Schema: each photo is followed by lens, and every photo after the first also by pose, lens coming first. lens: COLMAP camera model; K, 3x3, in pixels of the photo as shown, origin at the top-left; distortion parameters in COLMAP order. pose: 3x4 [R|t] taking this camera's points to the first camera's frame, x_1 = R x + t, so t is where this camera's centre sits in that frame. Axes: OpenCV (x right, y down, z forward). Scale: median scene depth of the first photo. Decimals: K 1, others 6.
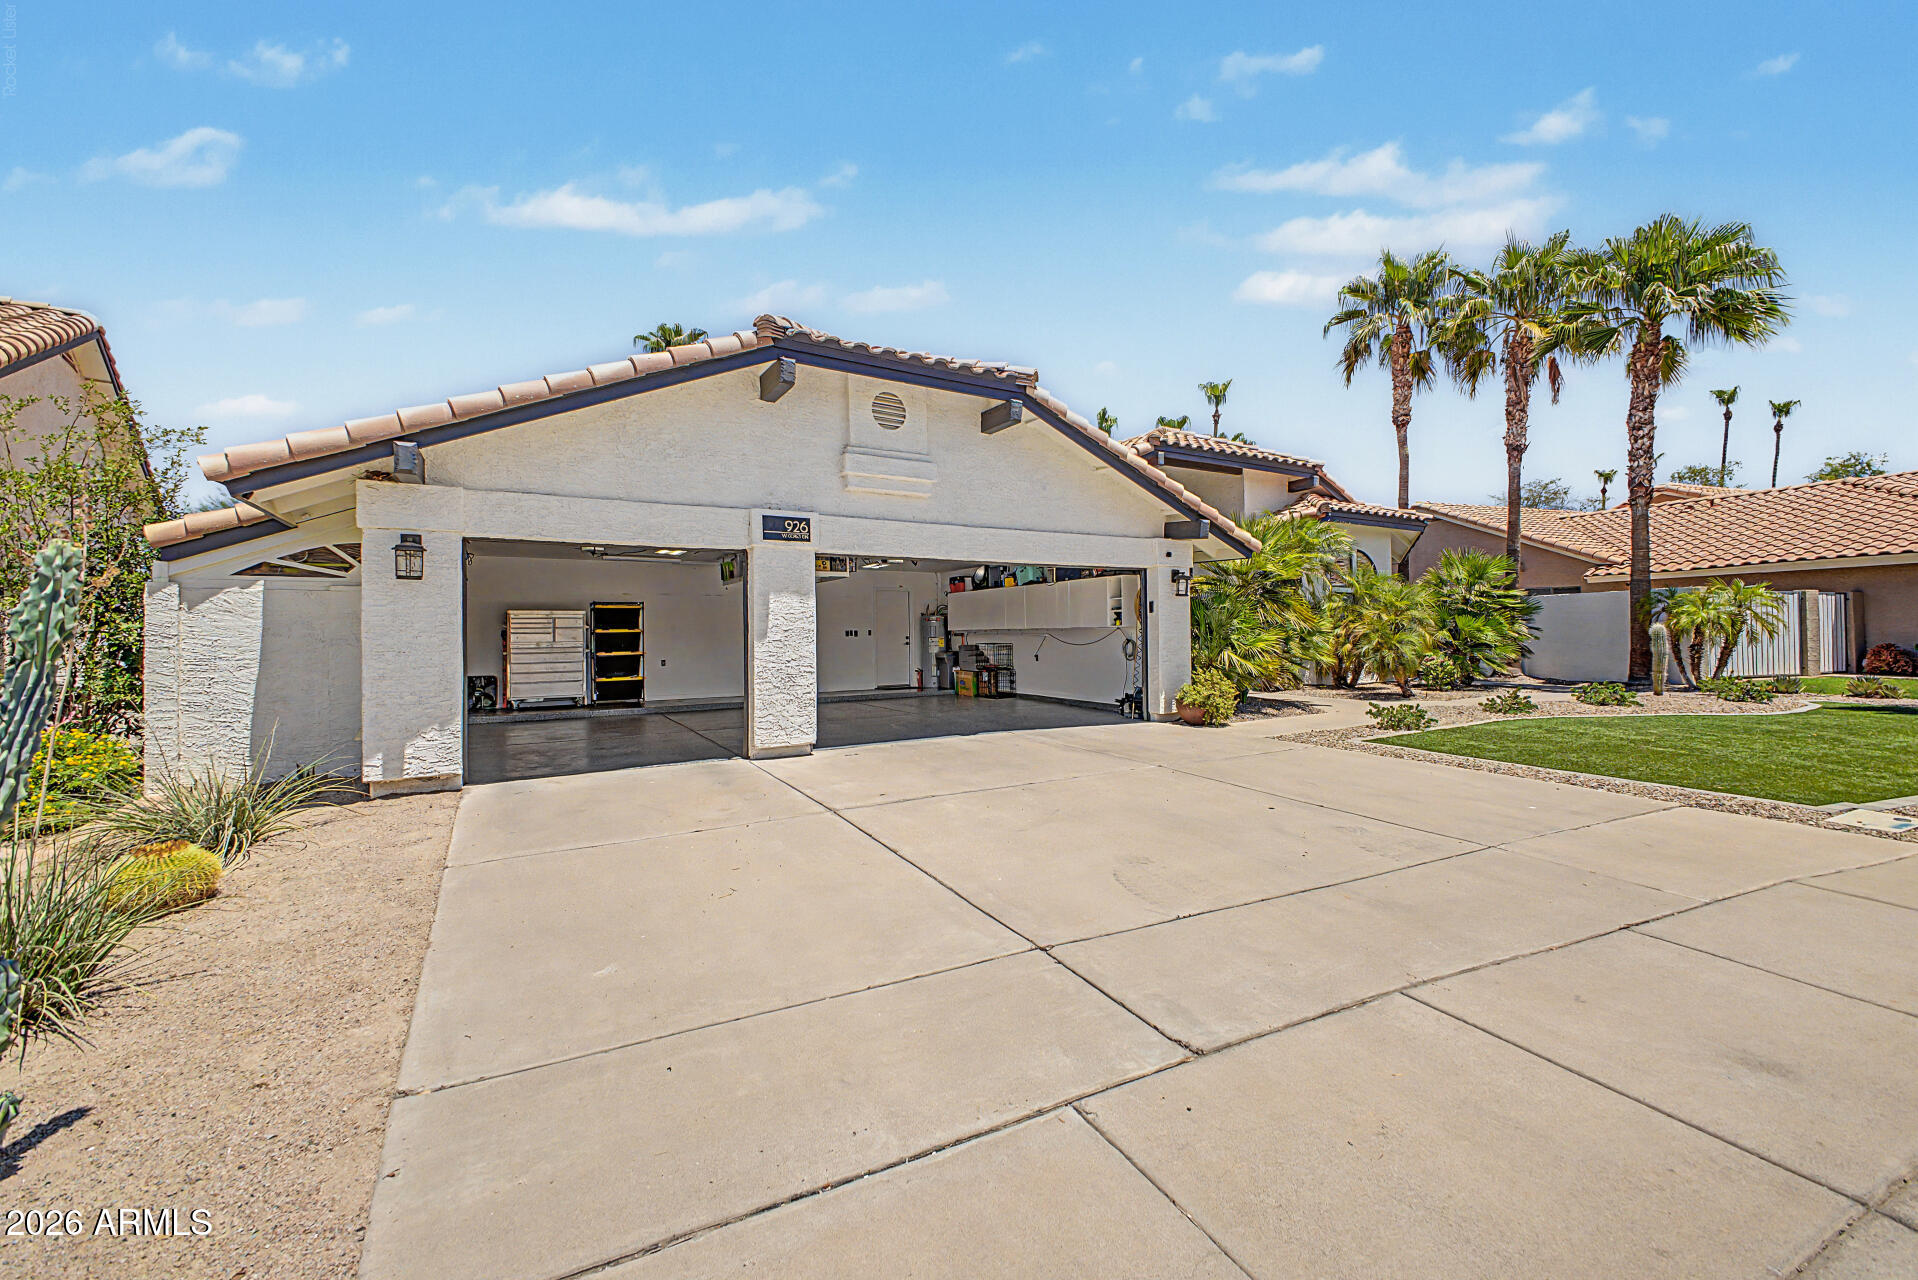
lens RADIAL K [[771.4, 0, 961.4], [0, 771.4, 629.8], [0, 0, 1]] dist [0.023470, -0.008386]
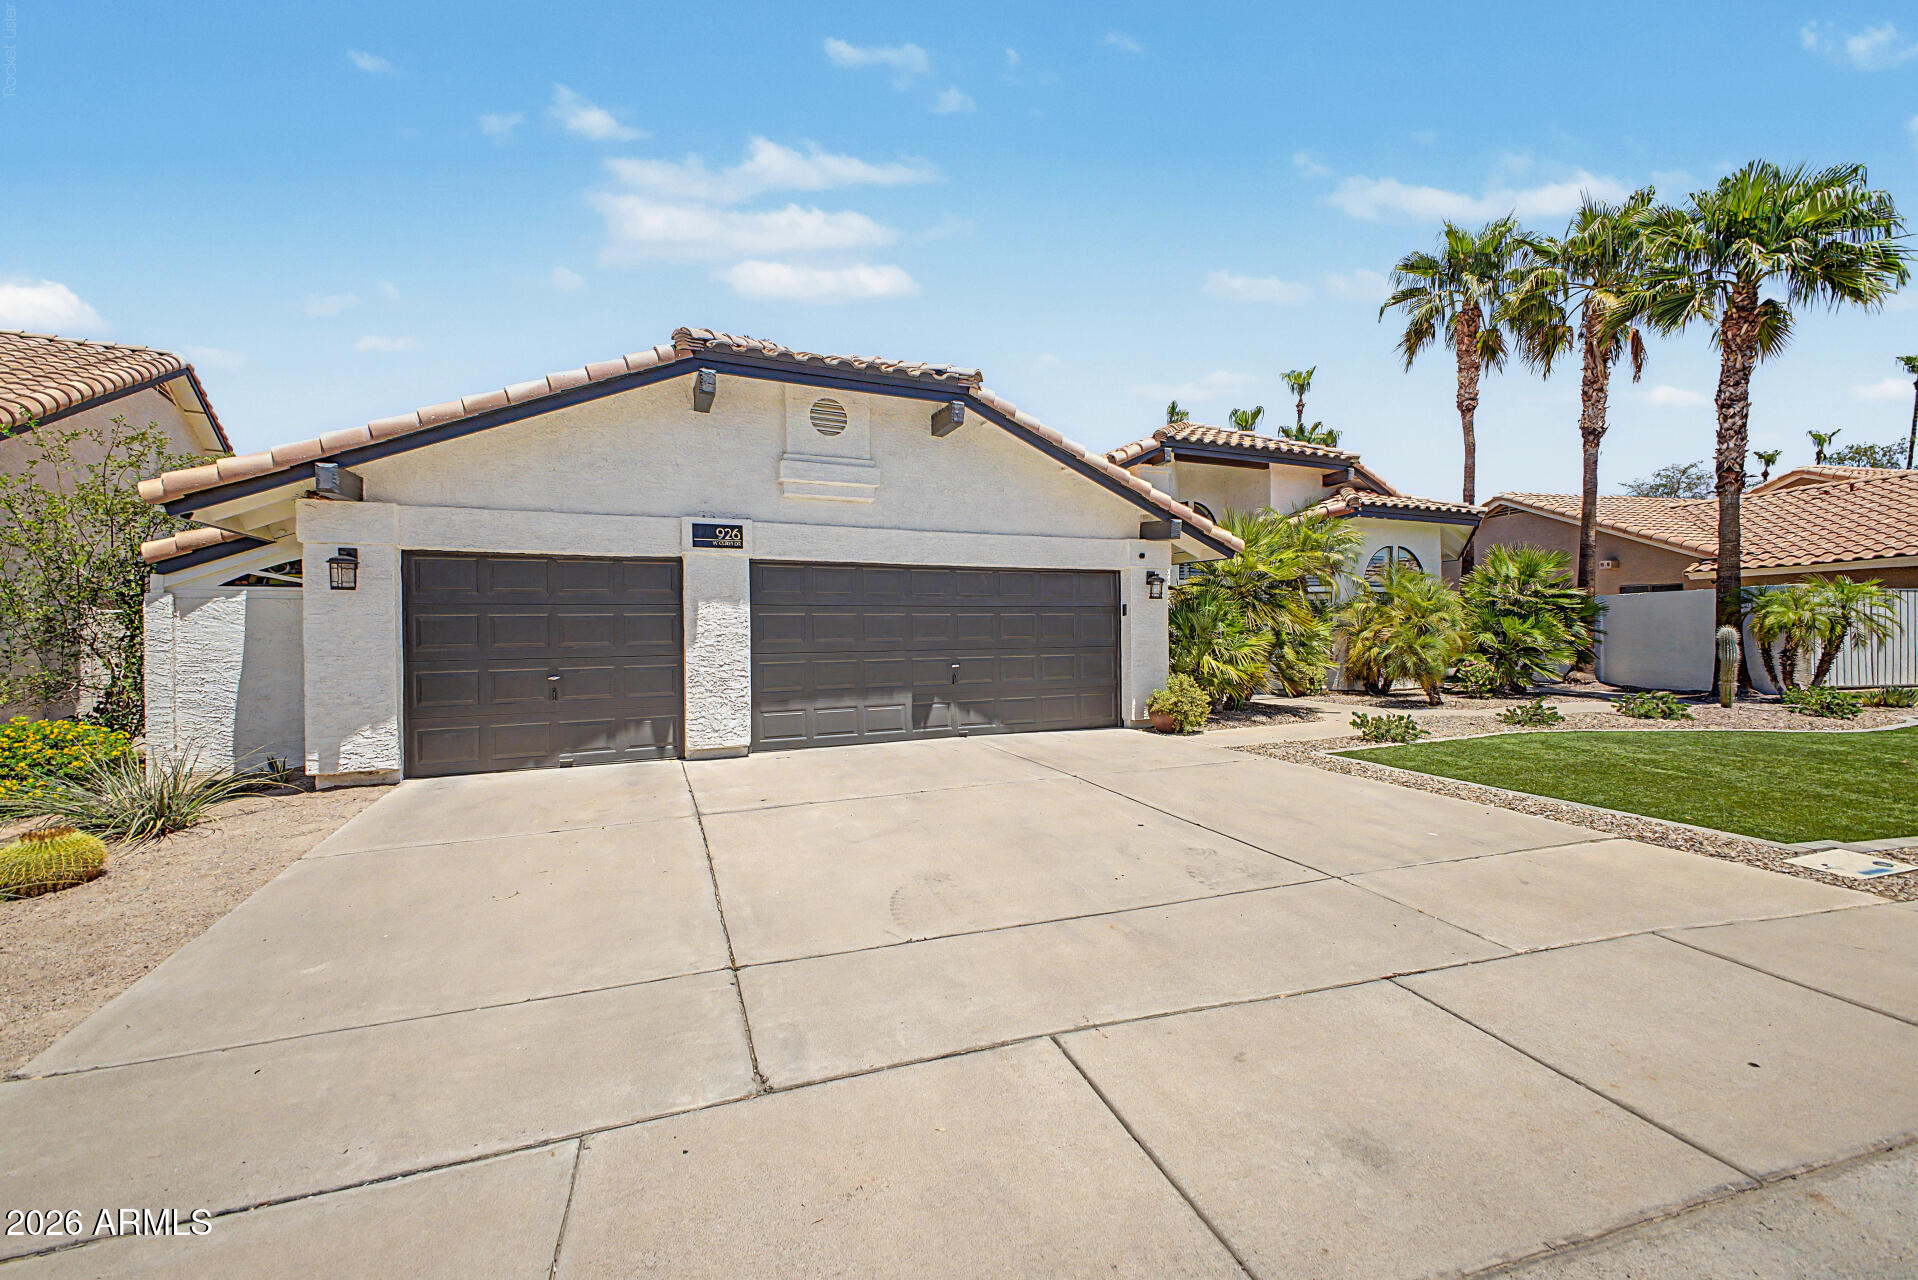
lens RADIAL K [[765.6, 0, 959.0], [0, 765.6, 640.0], [0, 0, 1]] dist [0.011114, -0.000601]
pose [[0.992365, 0.002790, -0.123305, 0.164277], [-0.000882, 0.999879, 0.015532, -0.007224], [0.123334, -0.015305, 0.992247, 0.023028]]
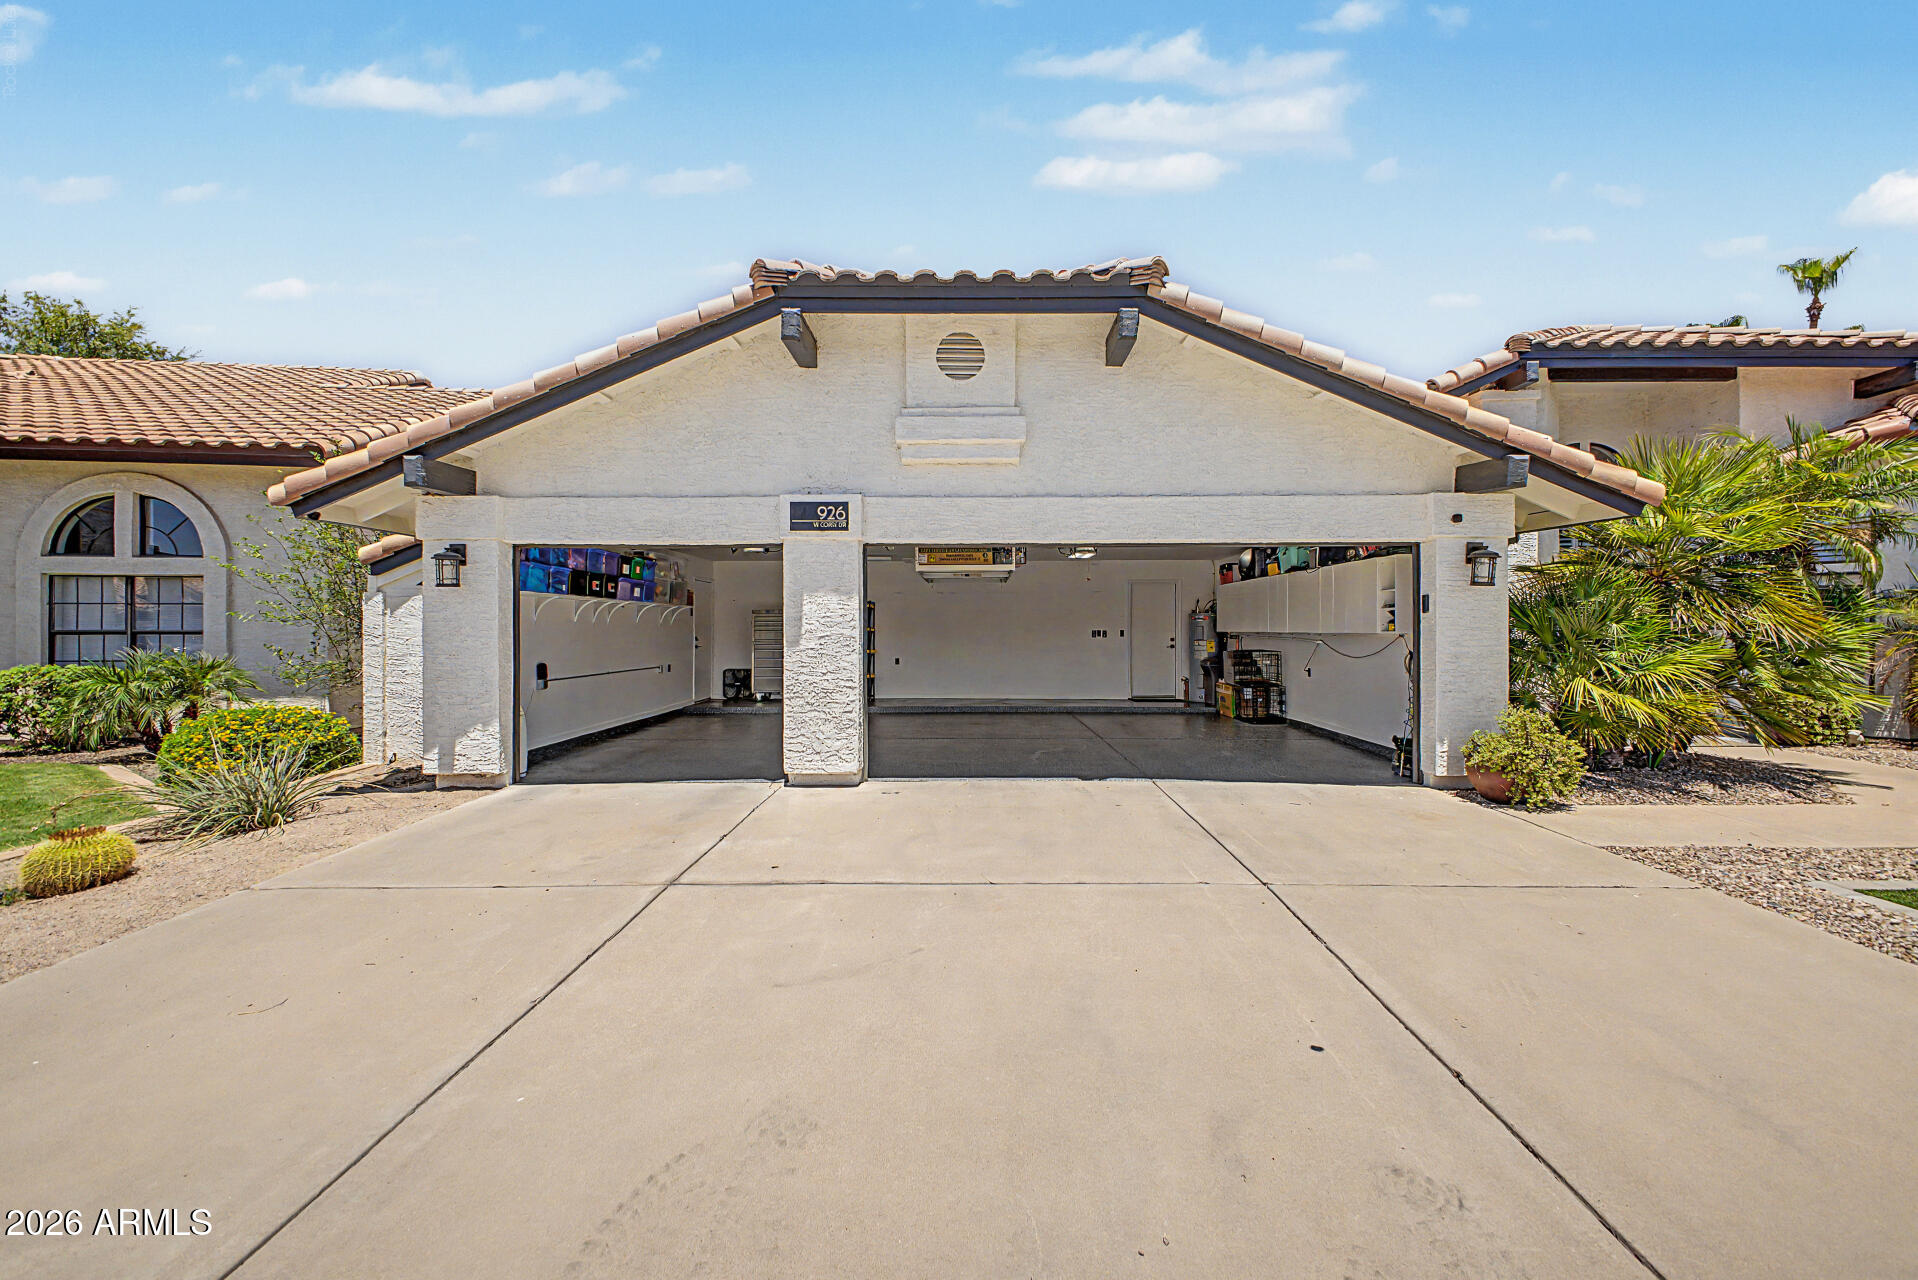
lens RADIAL K [[763.1, 0, 955.7], [0, 763.1, 632.9], [0, 0, 1]] dist [0.014768, -0.007749]
pose [[0.854283, 0.013814, -0.519625, 0.252841], [-0.006504, 0.999853, 0.015887, -0.013947], [0.519768, -0.010192, 0.854247, 0.279995]]
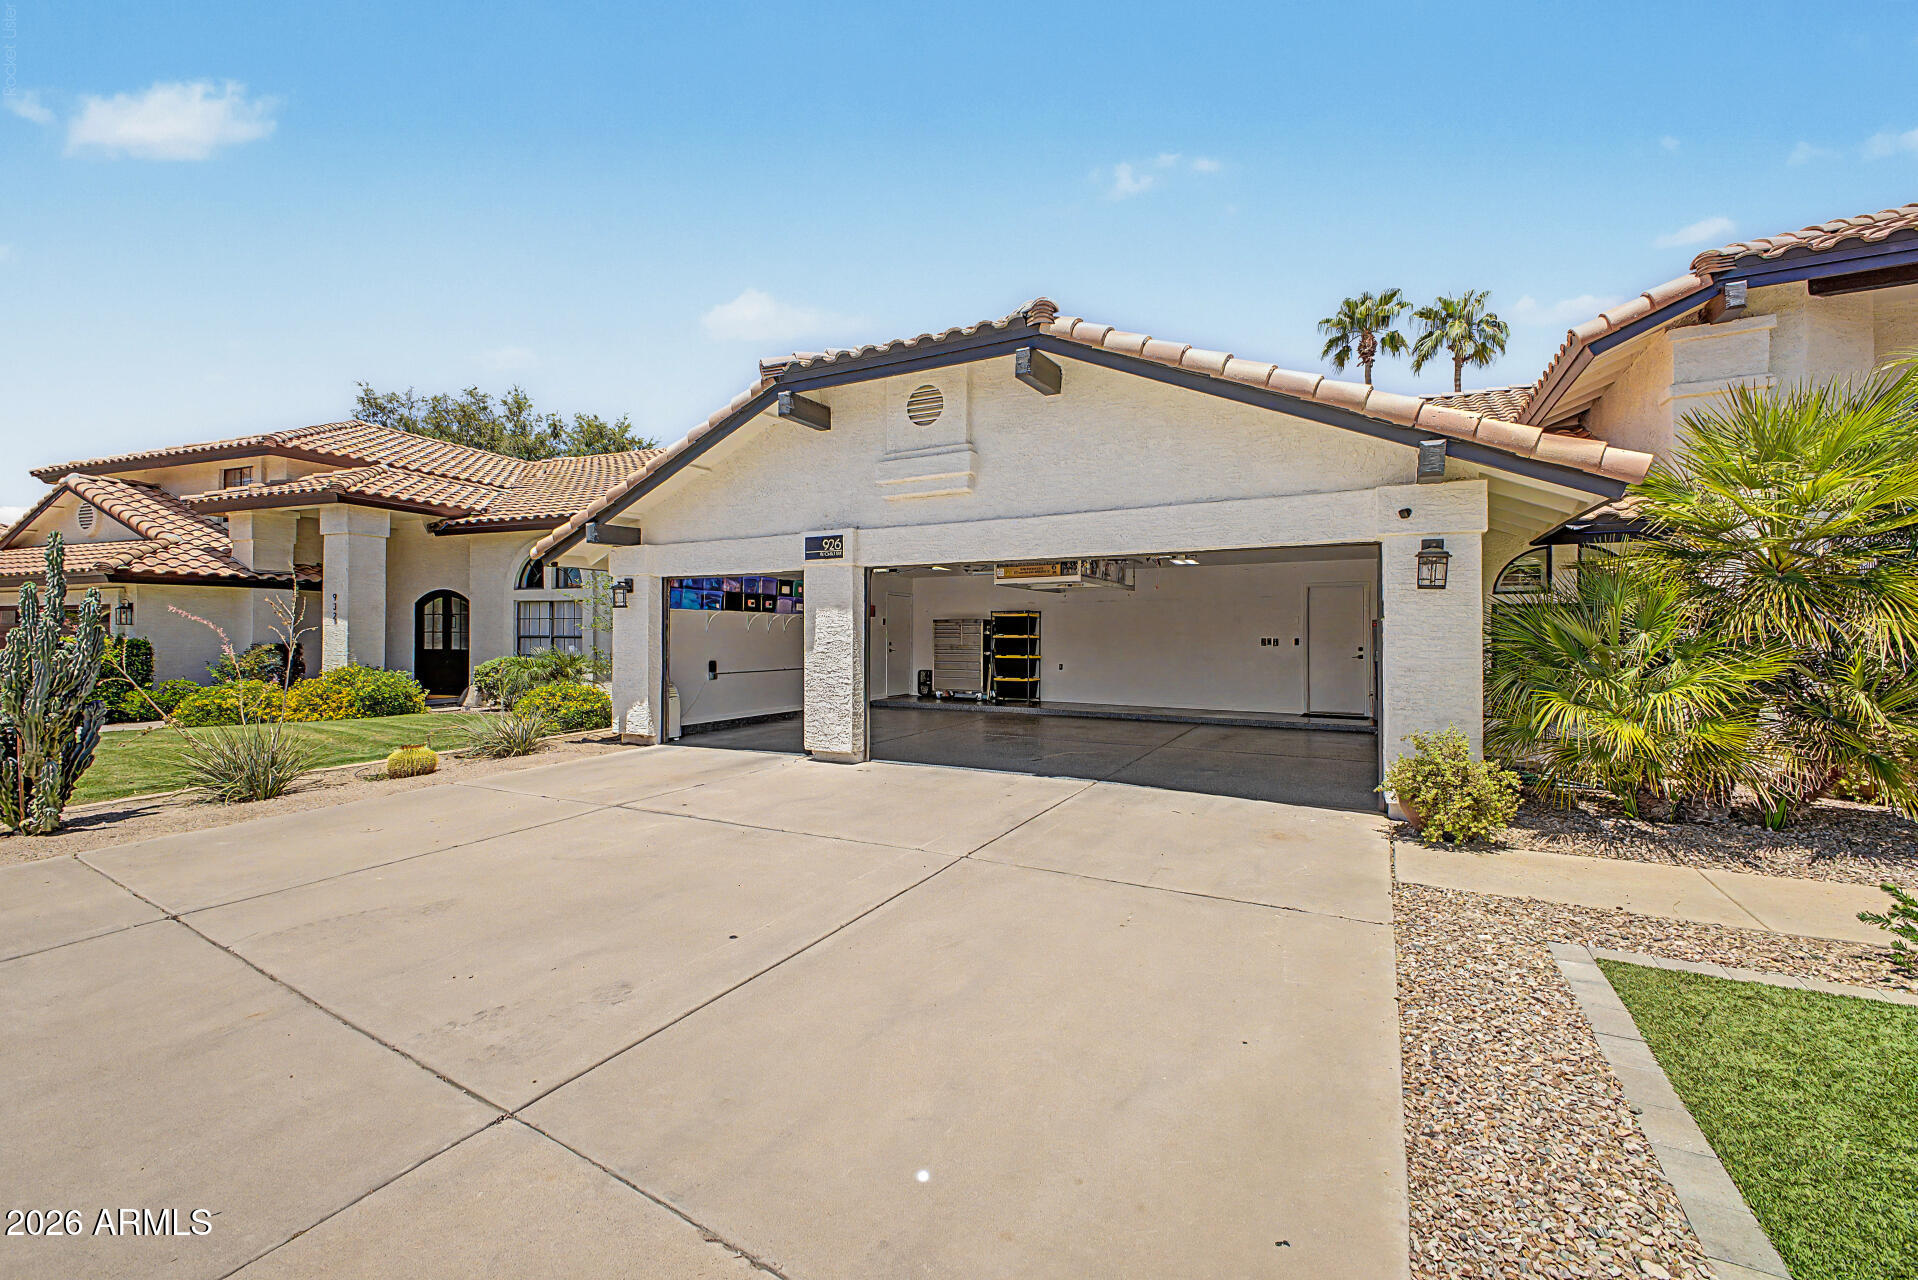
lens RADIAL K [[763.1, 0, 955.7], [0, 763.1, 632.9], [0, 0, 1]] dist [0.014768, -0.007749]
pose [[0.519573, 0.009994, -0.854367, 0.582511], [-0.003158, 0.999947, 0.009777, -0.018428], [0.854420, -0.002382, 0.519577, 0.463830]]
